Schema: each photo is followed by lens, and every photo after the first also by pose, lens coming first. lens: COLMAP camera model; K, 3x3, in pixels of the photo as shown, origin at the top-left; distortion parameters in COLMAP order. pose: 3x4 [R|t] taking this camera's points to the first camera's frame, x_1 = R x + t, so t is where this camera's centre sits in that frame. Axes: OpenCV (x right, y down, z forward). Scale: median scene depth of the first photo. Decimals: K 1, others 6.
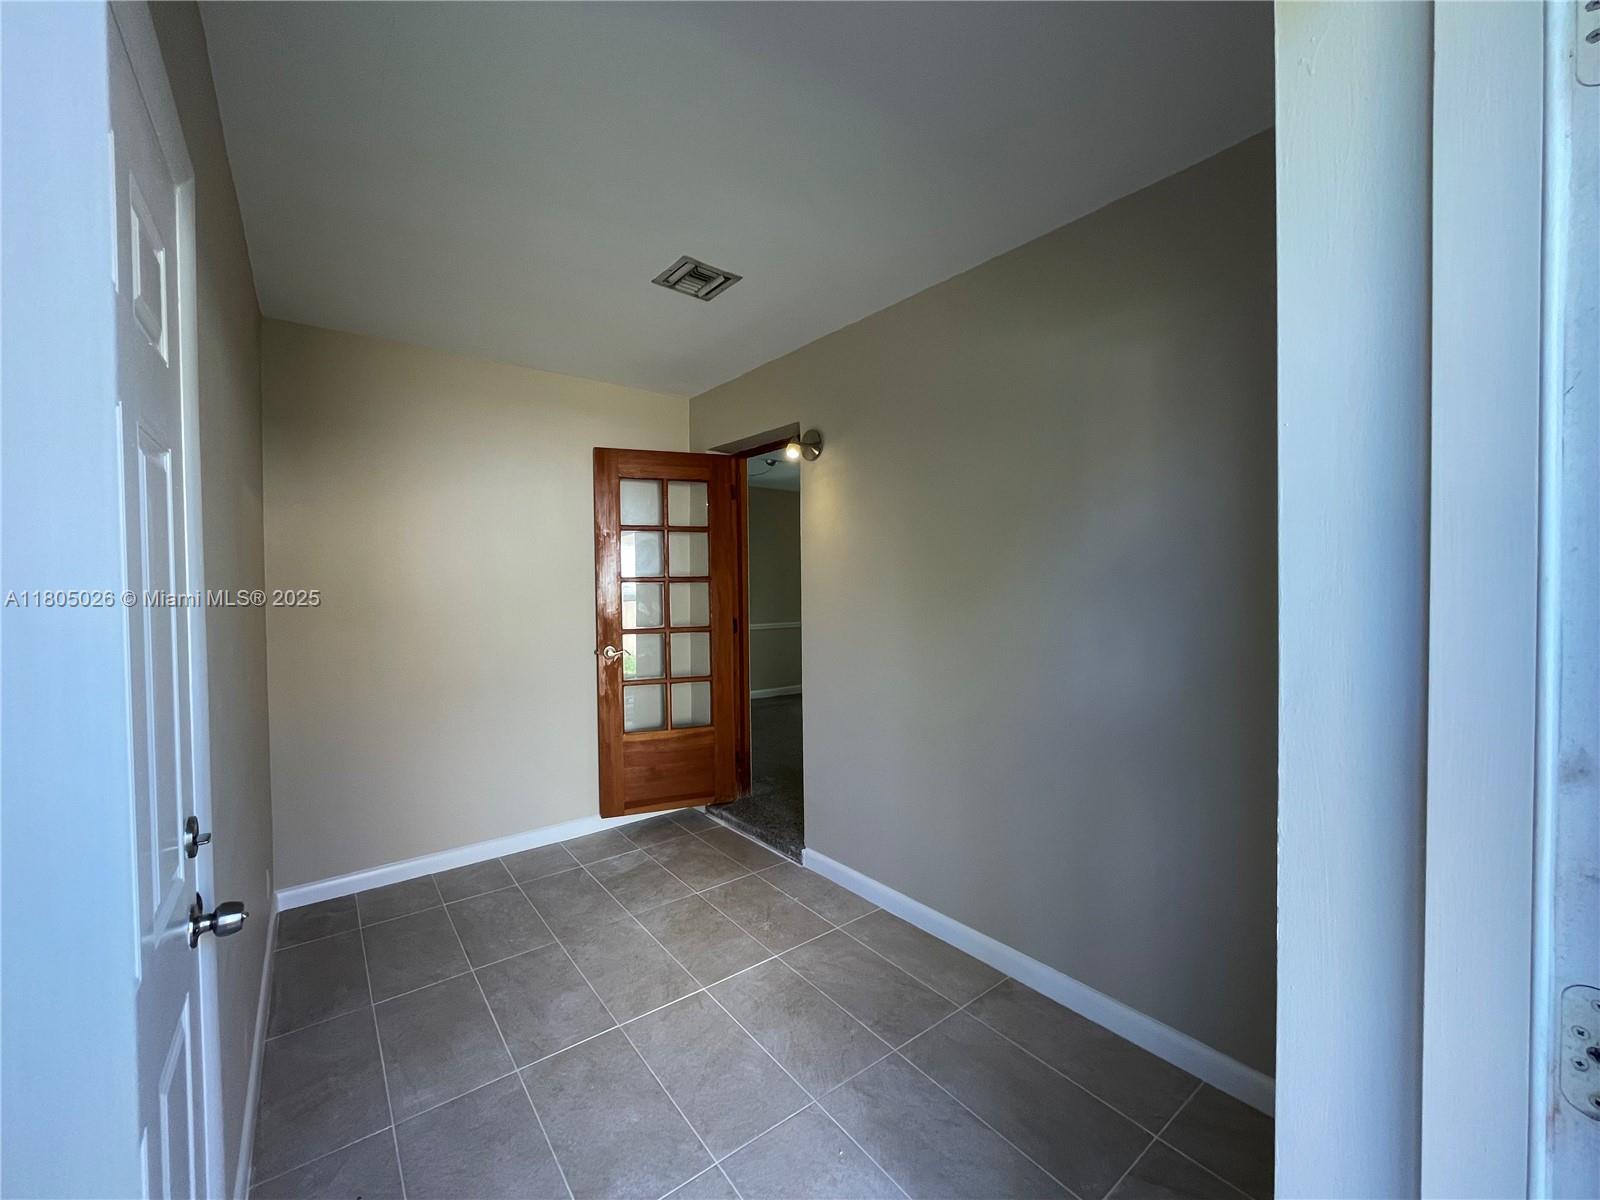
lens RADIAL K [[644.7, 0, 798.0], [0, 644.7, 597.4], [0, 0, 1]] dist [-0.001854, -0.000620]
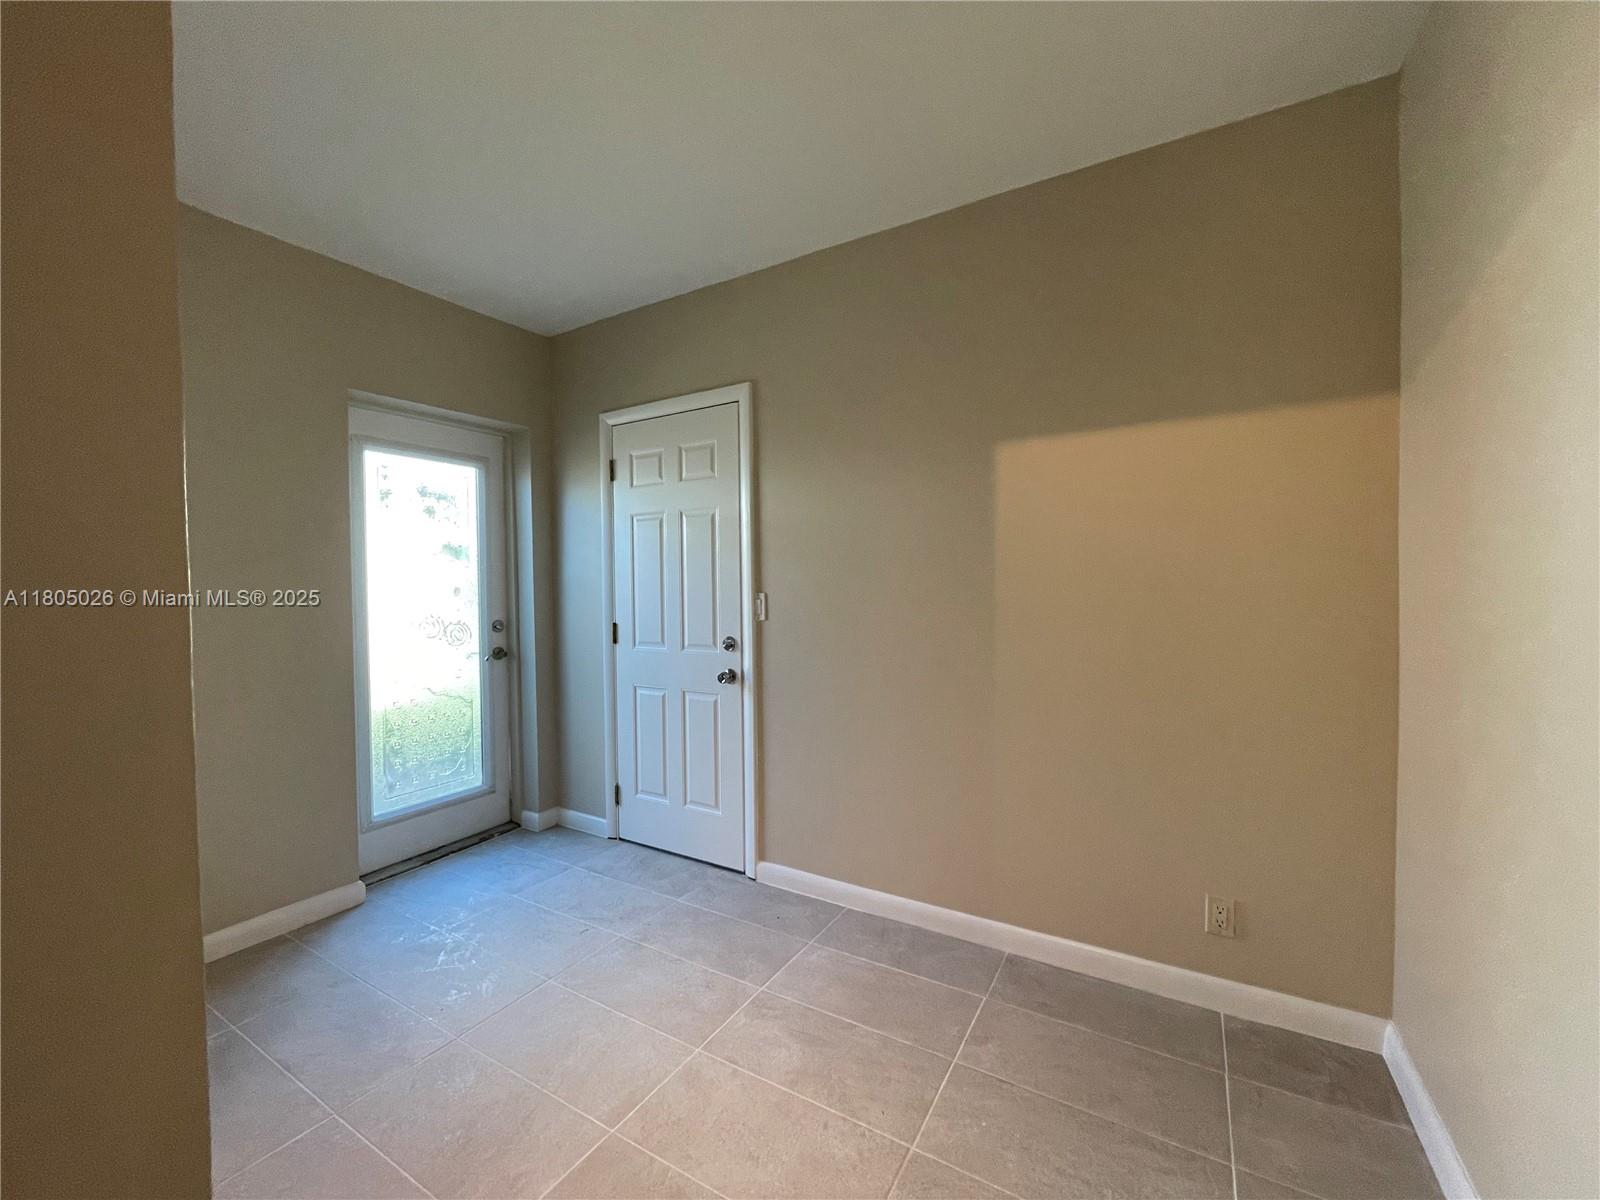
lens RADIAL K [[644.7, 0, 798.0], [0, 644.7, 597.4], [0, 0, 1]] dist [-0.001854, -0.000620]
pose [[-0.928524, 0.026388, -0.370333, -0.099728], [0.009664, 0.998851, 0.046942, 0.024785], [0.371146, 0.040007, -0.927712, 1.822396]]
